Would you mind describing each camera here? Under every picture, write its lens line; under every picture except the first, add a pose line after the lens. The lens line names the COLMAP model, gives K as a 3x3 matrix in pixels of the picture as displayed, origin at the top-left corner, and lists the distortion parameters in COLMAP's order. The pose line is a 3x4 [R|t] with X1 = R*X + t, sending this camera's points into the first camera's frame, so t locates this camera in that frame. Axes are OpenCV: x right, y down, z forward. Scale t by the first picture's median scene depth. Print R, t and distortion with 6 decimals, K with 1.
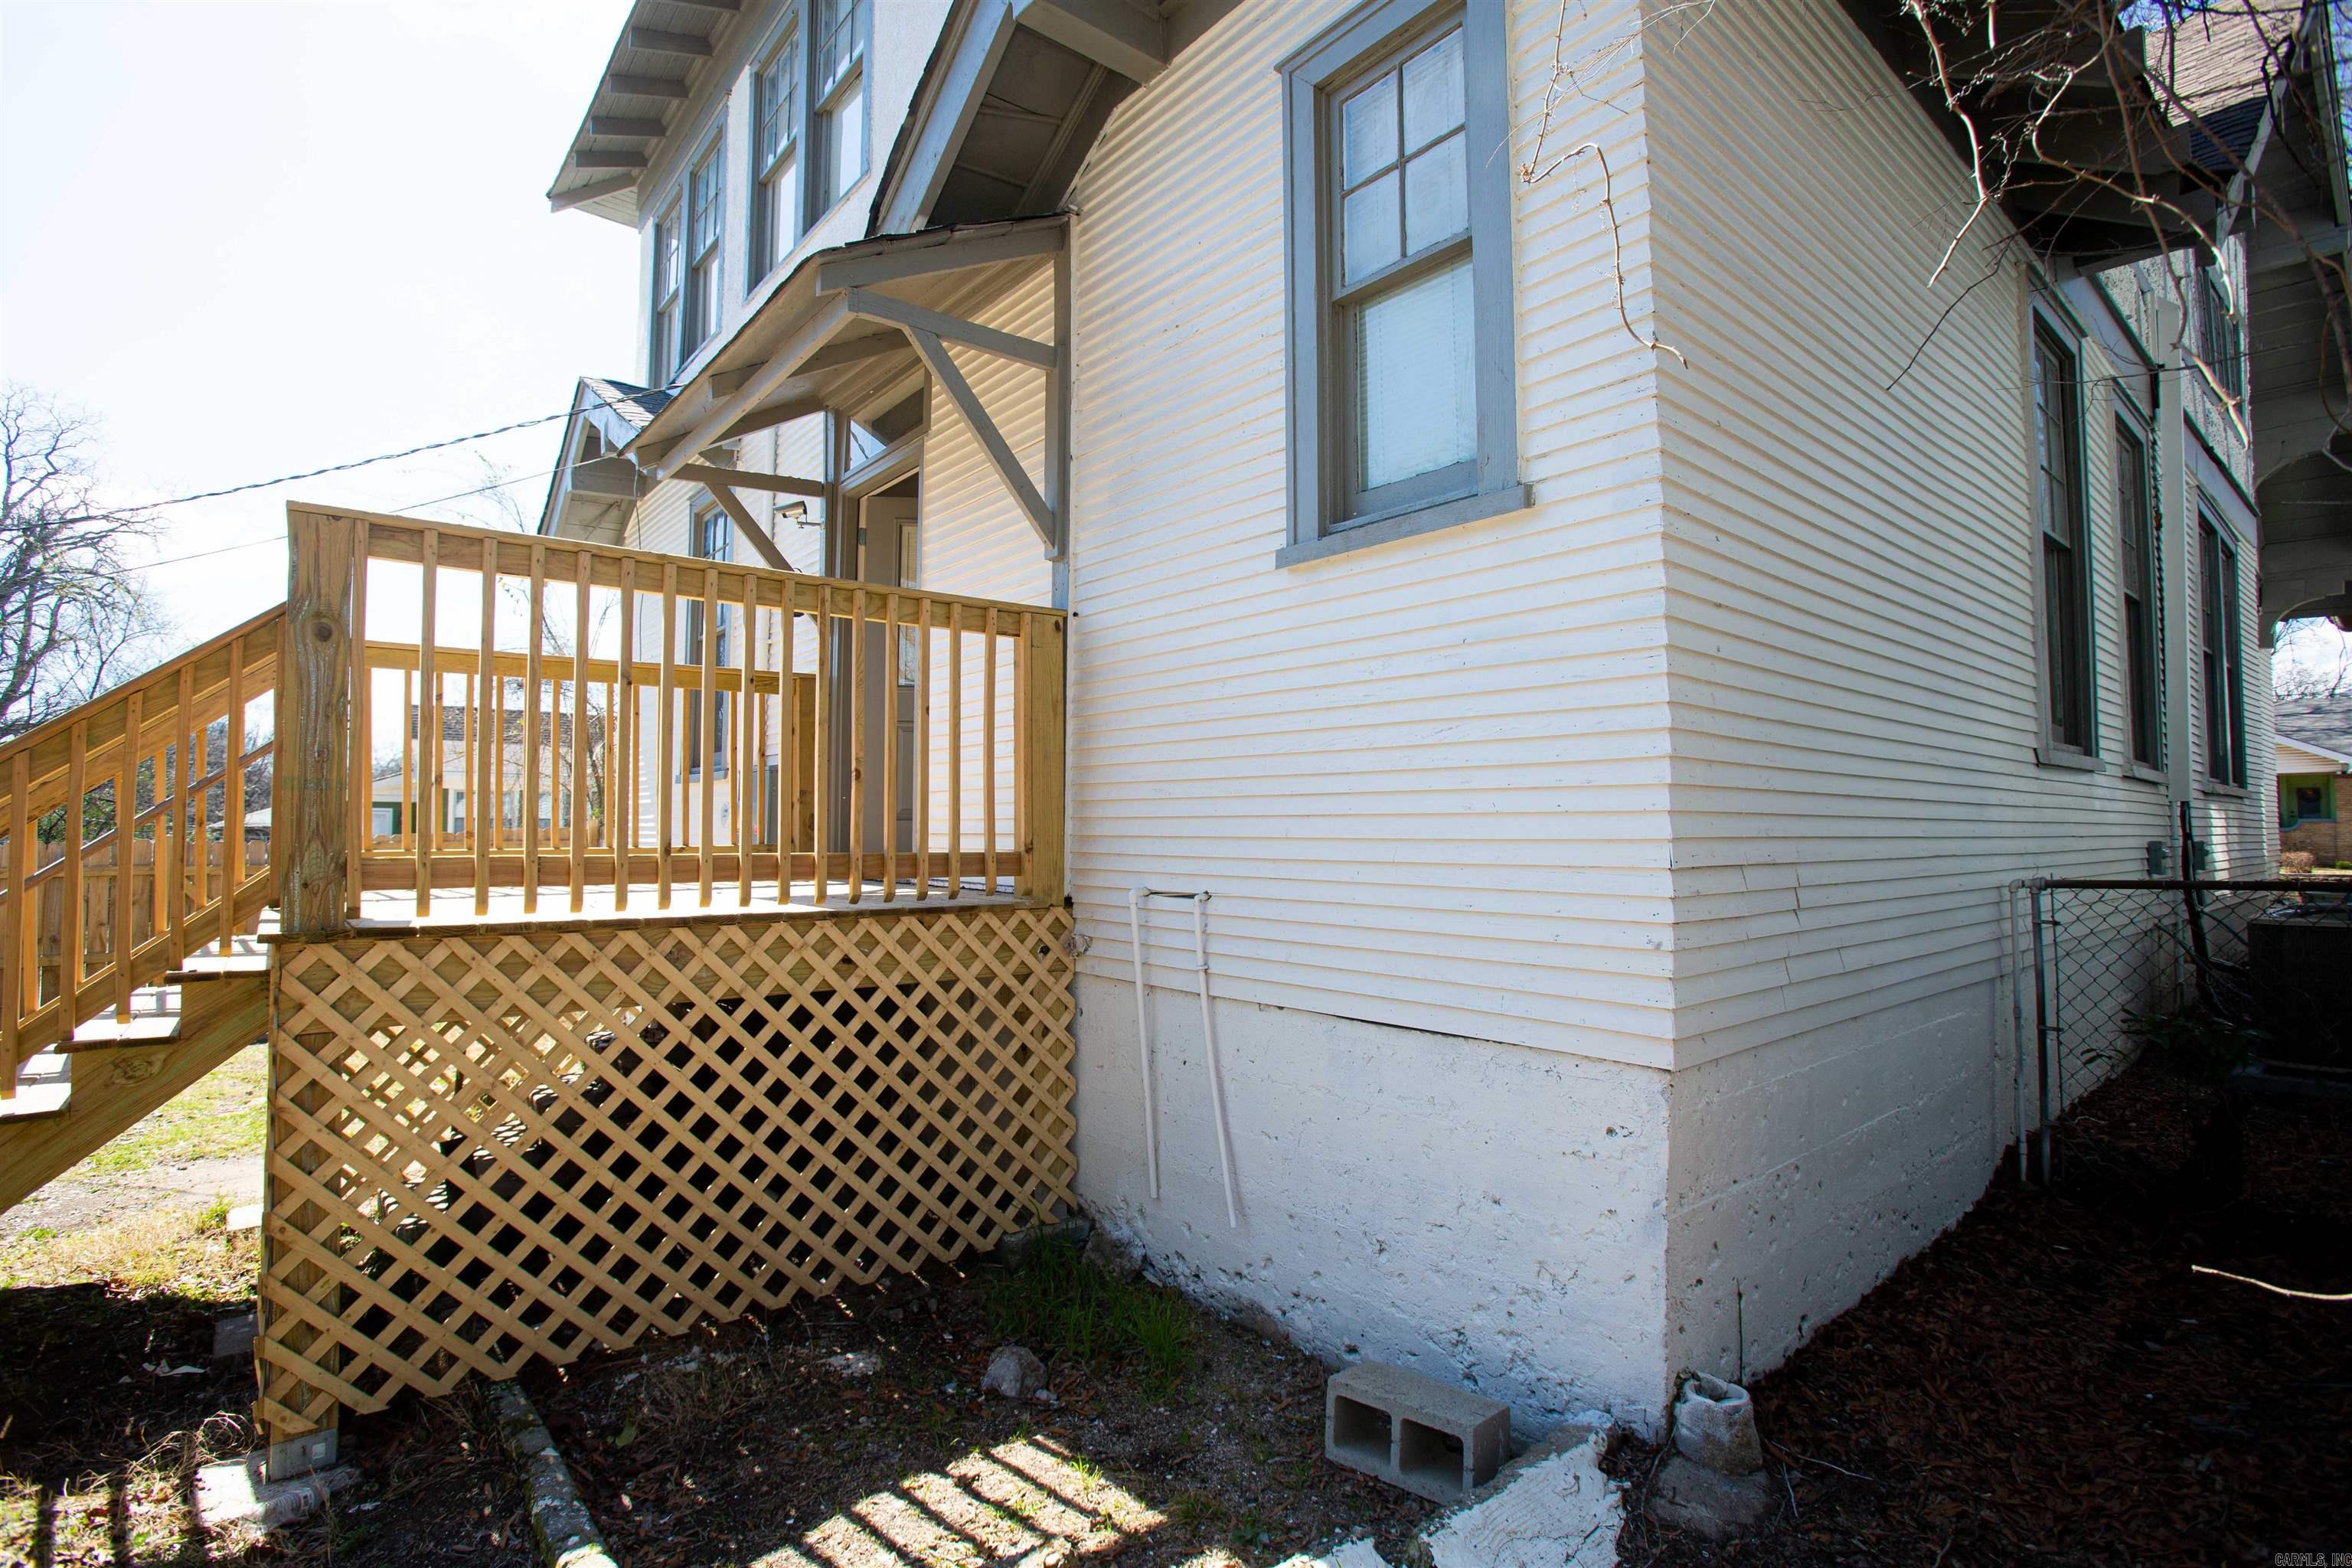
lens RADIAL K [[1107.4, 0, 1170.6], [0, 1107.4, 790.9], [0, 0, 1]] dist [-0.064916, 0.026166]
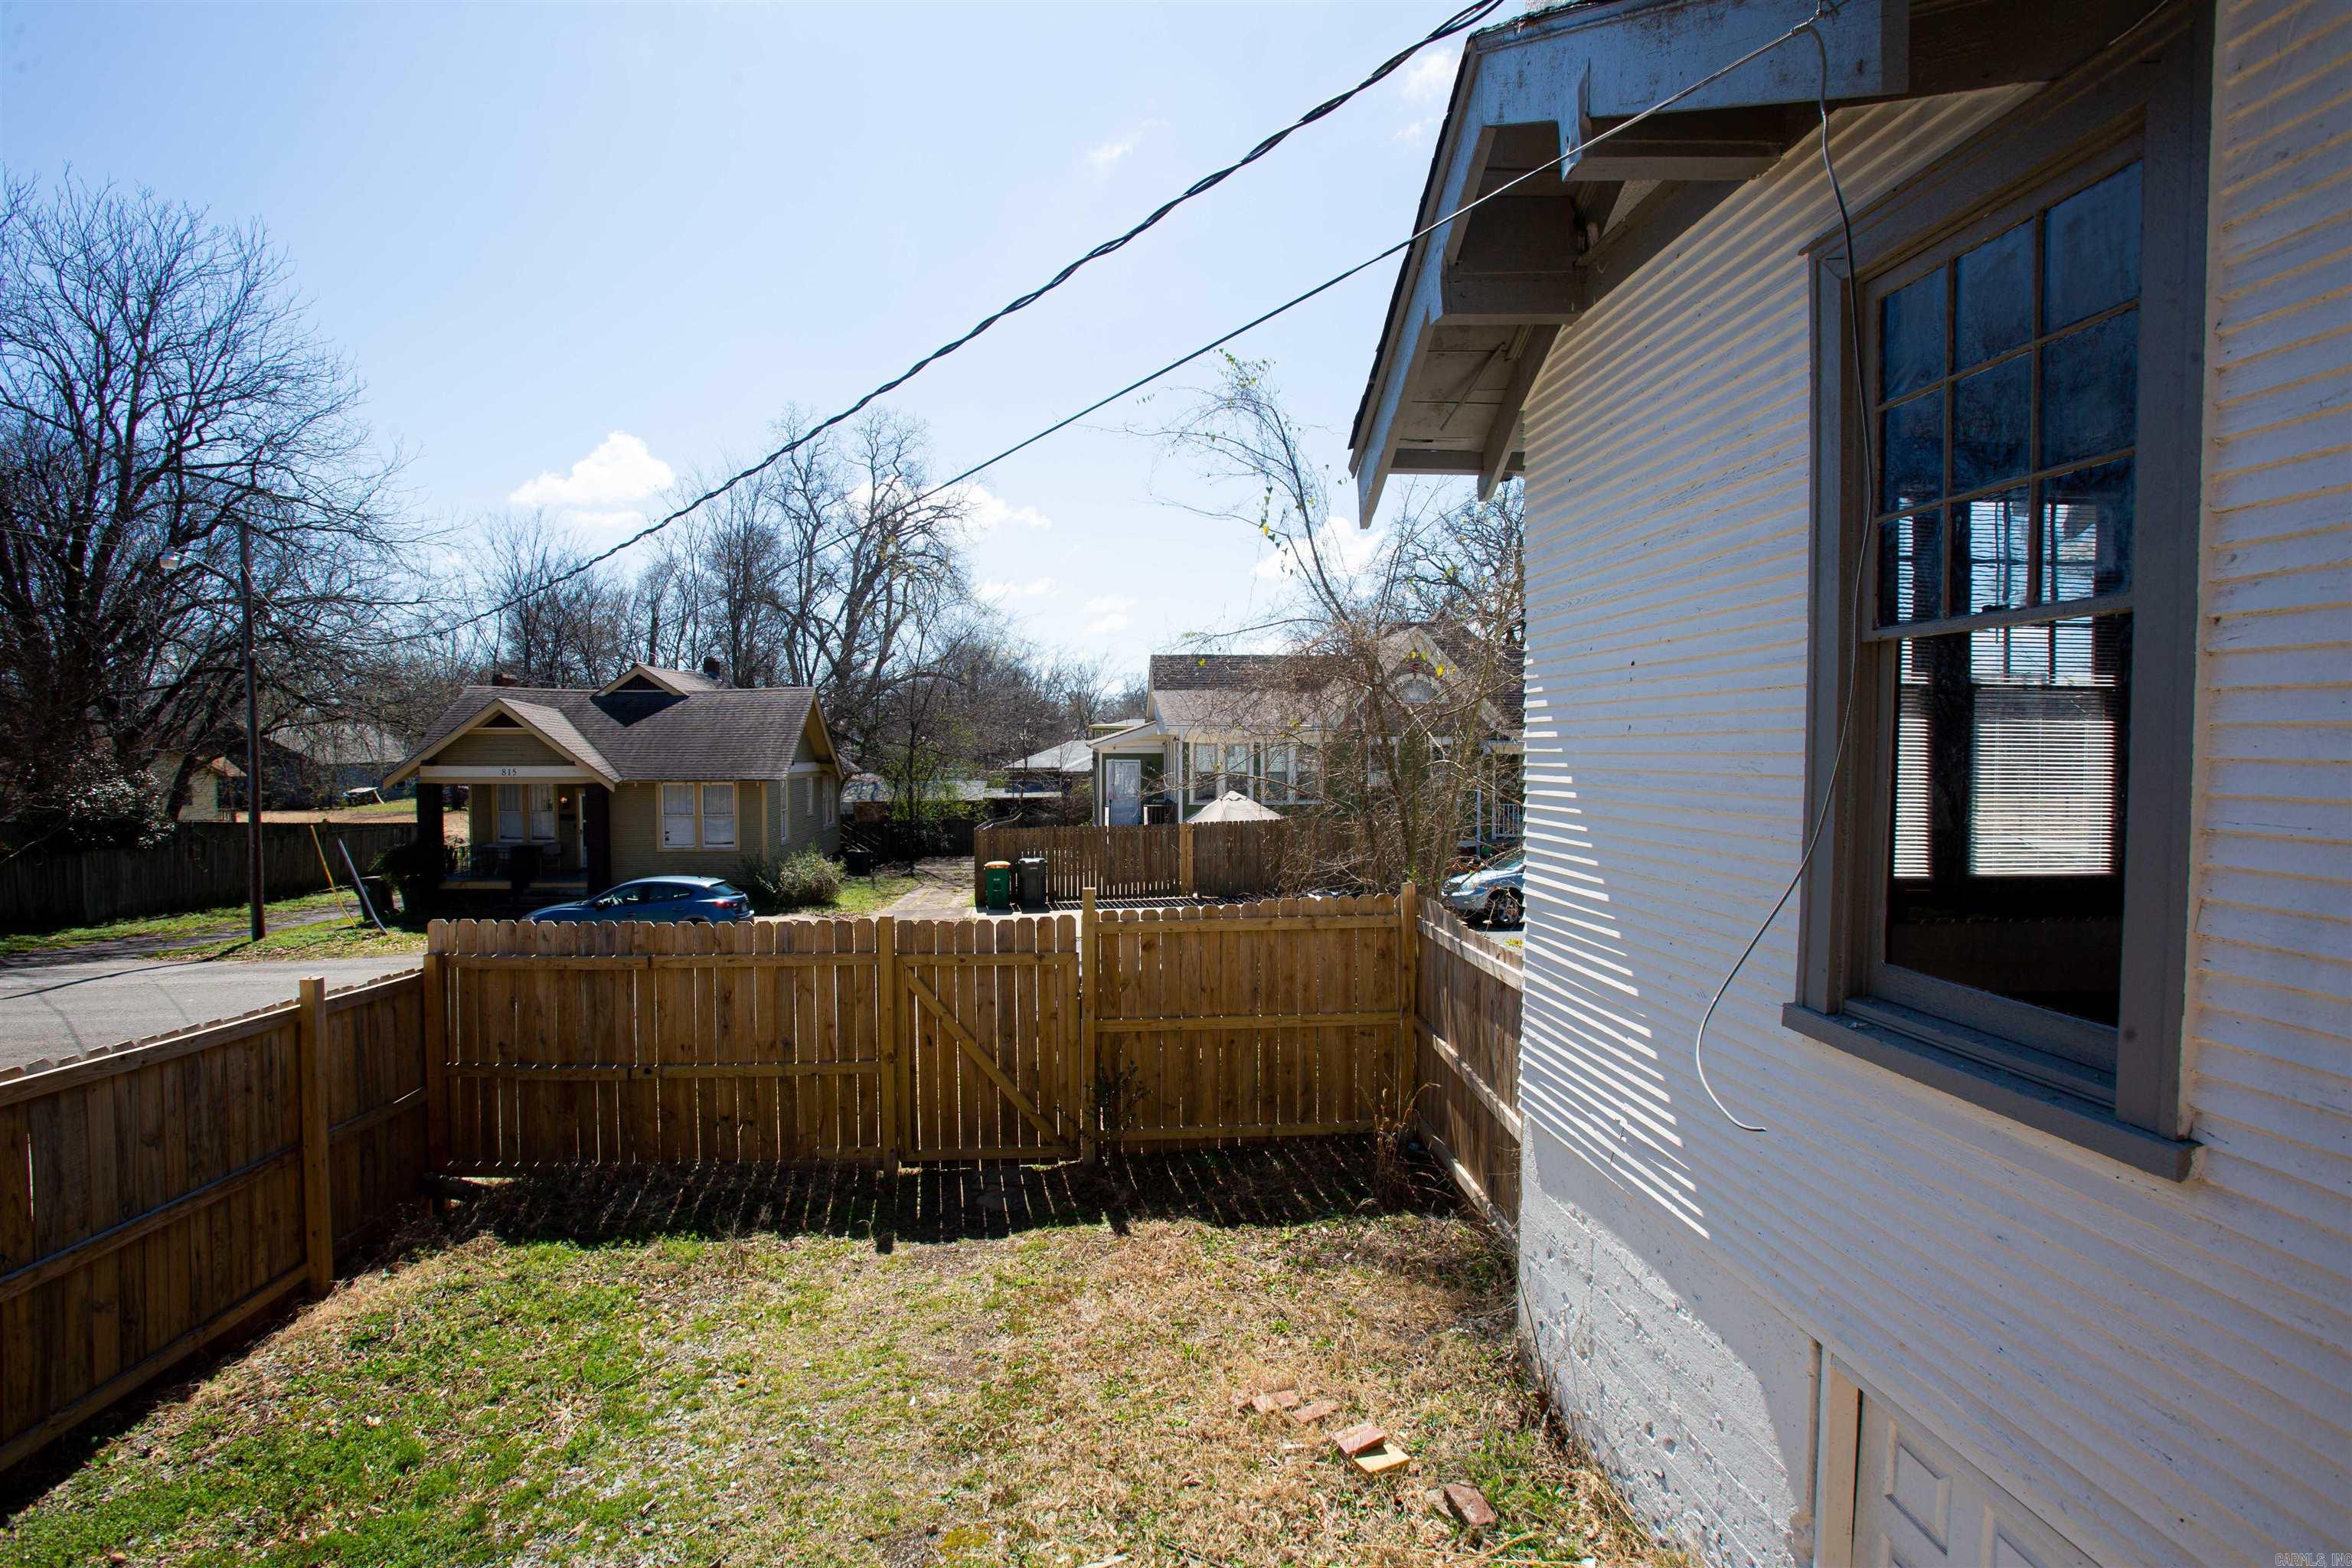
lens RADIAL K [[1107.4, 0, 1172.2], [0, 1107.4, 784.1], [0, 0, 1]] dist [-0.064916, 0.026166]
pose [[0.830651, 0.018448, -0.556487, -0.065204], [0.022304, 0.997546, 0.066361, -0.018486], [0.556346, -0.067535, 0.828202, 0.089932]]
